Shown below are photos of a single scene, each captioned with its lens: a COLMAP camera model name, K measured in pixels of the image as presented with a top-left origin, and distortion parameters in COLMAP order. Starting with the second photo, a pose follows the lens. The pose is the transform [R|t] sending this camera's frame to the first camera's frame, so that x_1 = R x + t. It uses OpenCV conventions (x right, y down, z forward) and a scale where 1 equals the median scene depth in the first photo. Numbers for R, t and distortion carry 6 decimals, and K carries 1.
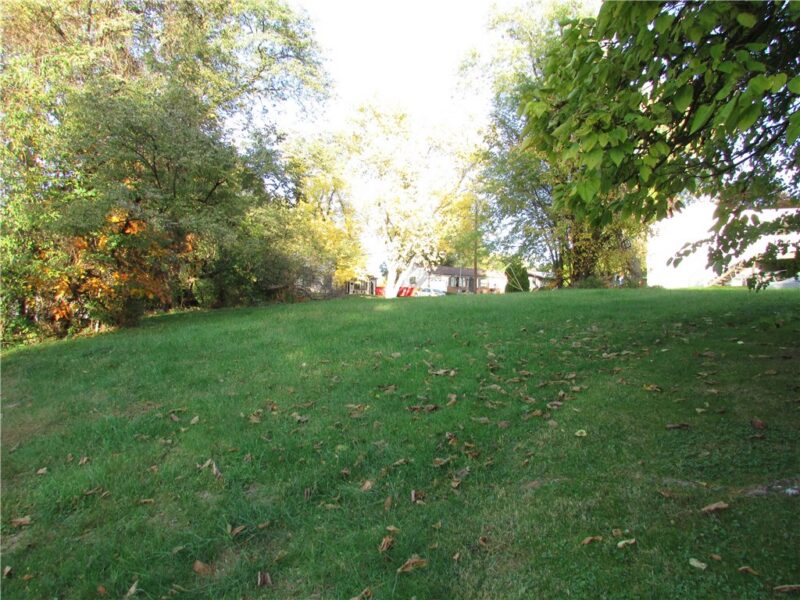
lens RADIAL K [[583.6, 0, 401.7], [0, 583.6, 301.3], [0, 0, 1]] dist [-0.006362, 0.001463]
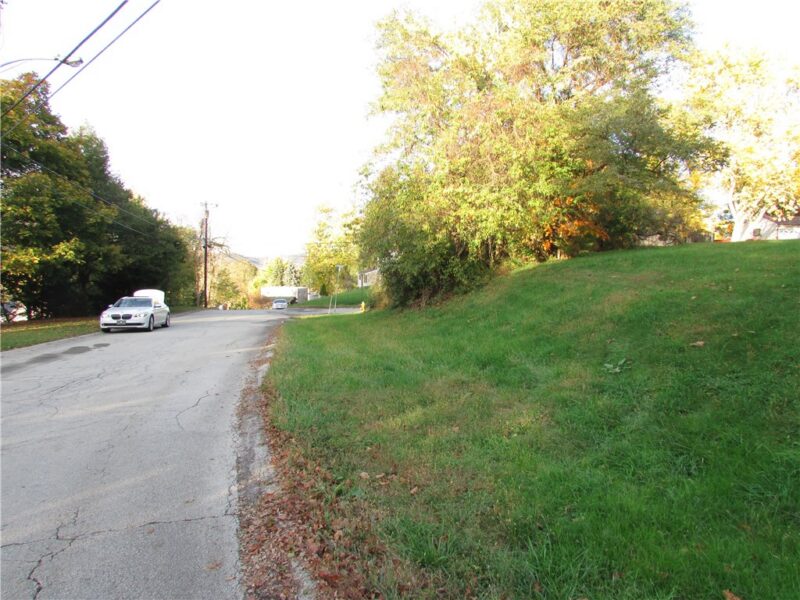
lens RADIAL K [[583.6, 0, 395.6], [0, 583.6, 297.8], [0, 0, 1]] dist [-0.006362, 0.001463]
pose [[0.871273, 0.029997, -0.489881, -0.037287], [0.000188, 0.998110, 0.061452, 0.016201], [0.490799, -0.053633, 0.869621, -0.162665]]
